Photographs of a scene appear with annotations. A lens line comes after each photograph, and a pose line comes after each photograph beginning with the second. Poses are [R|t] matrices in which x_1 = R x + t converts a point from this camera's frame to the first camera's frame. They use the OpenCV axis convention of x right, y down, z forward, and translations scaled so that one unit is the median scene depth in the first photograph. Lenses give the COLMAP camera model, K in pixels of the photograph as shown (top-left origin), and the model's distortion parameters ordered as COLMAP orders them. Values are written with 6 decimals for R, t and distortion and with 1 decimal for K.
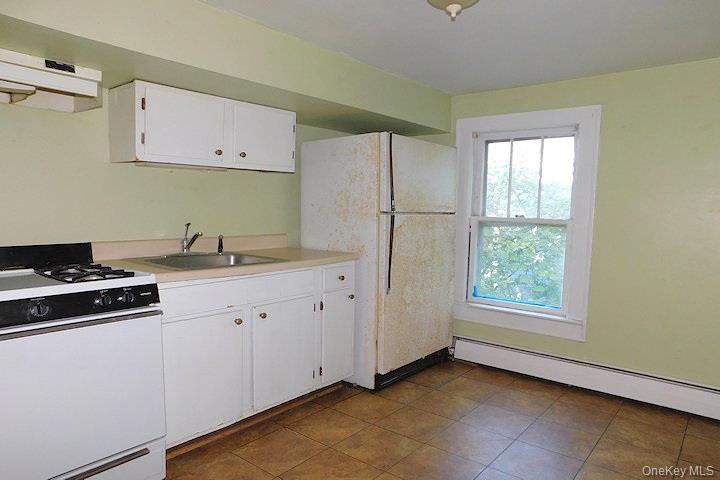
lens RADIAL K [[474.7, 0, 360.0], [0, 474.7, 240.0], [0, 0, 1]] dist [0.001133, -0.000851]
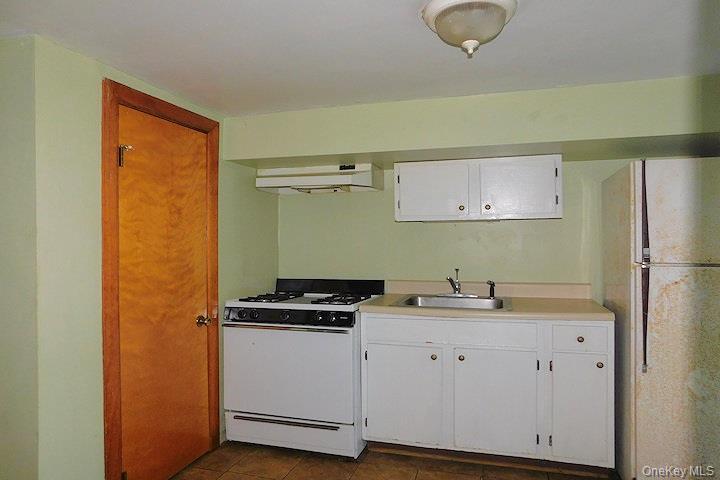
lens RADIAL K [[474.7, 0, 360.0], [0, 474.7, 240.0], [0, 0, 1]] dist [0.001133, -0.000851]
pose [[0.411571, -0.019575, -0.911168, 0.682609], [-0.051226, 0.997692, -0.044572, -0.046603], [0.909937, 0.065020, 0.409618, 0.339106]]
